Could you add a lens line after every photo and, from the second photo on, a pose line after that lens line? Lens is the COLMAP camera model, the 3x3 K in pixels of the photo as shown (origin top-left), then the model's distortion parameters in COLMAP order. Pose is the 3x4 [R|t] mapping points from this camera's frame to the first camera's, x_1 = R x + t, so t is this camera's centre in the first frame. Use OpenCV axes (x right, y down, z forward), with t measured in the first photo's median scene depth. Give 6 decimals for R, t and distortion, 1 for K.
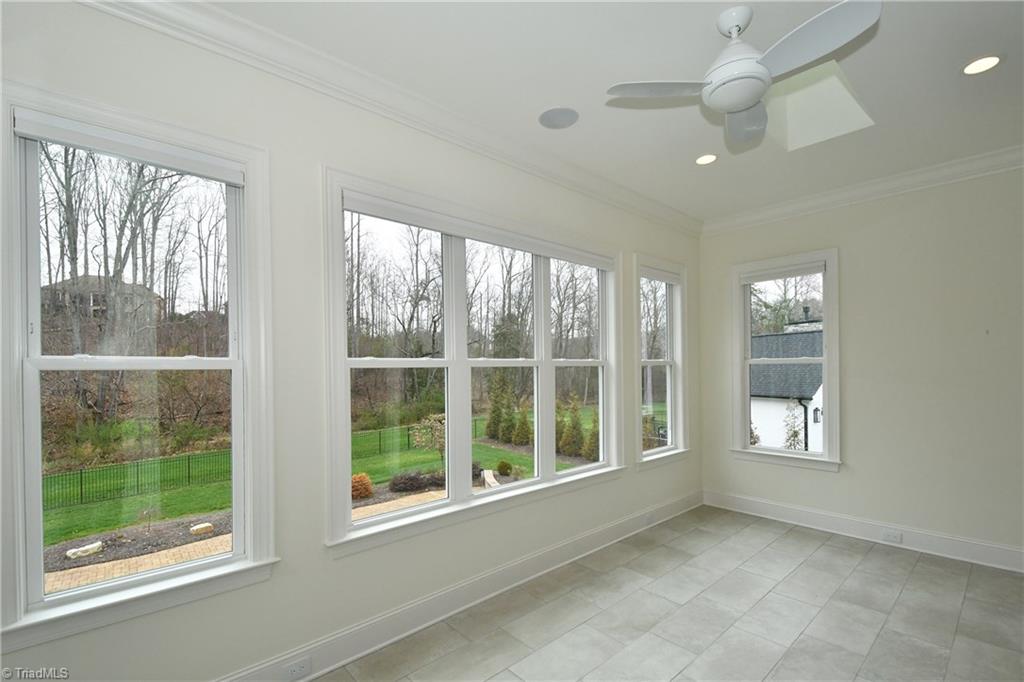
lens RADIAL K [[463.0, 0, 512.7], [0, 463.0, 343.2], [0, 0, 1]] dist [0.002667, -0.000084]
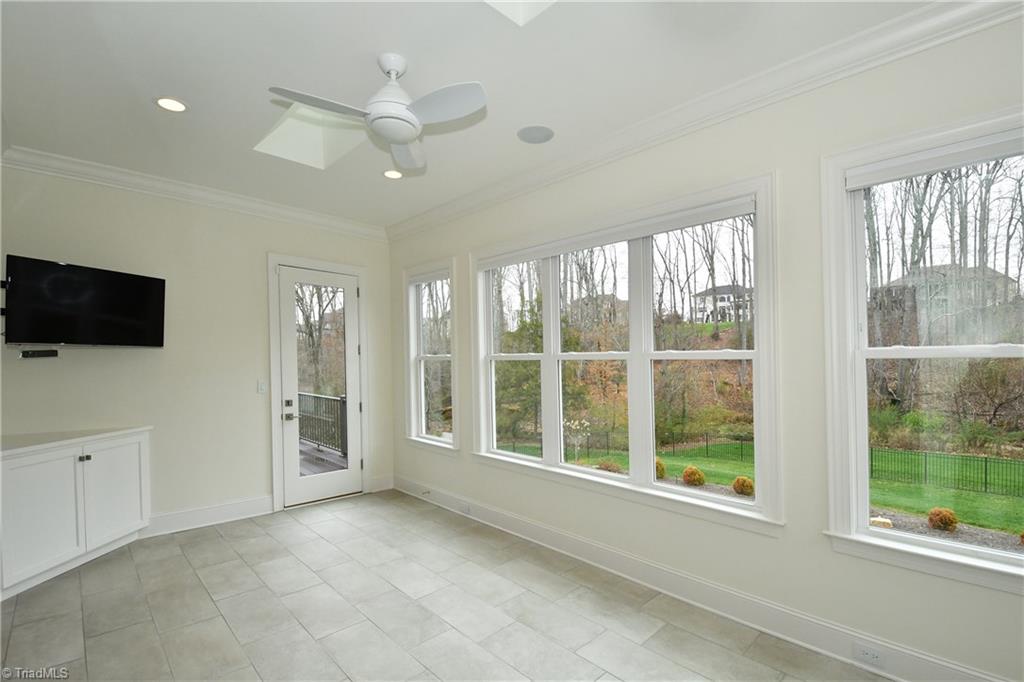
lens RADIAL K [[463.0, 0, 516.1], [0, 463.0, 358.8], [0, 0, 1]] dist [0.002667, -0.000084]
pose [[0.036380, 0.006656, -0.999316, 1.059087], [0.048847, 0.998771, 0.008431, 0.033476], [0.998144, -0.049120, 0.036010, 0.806926]]
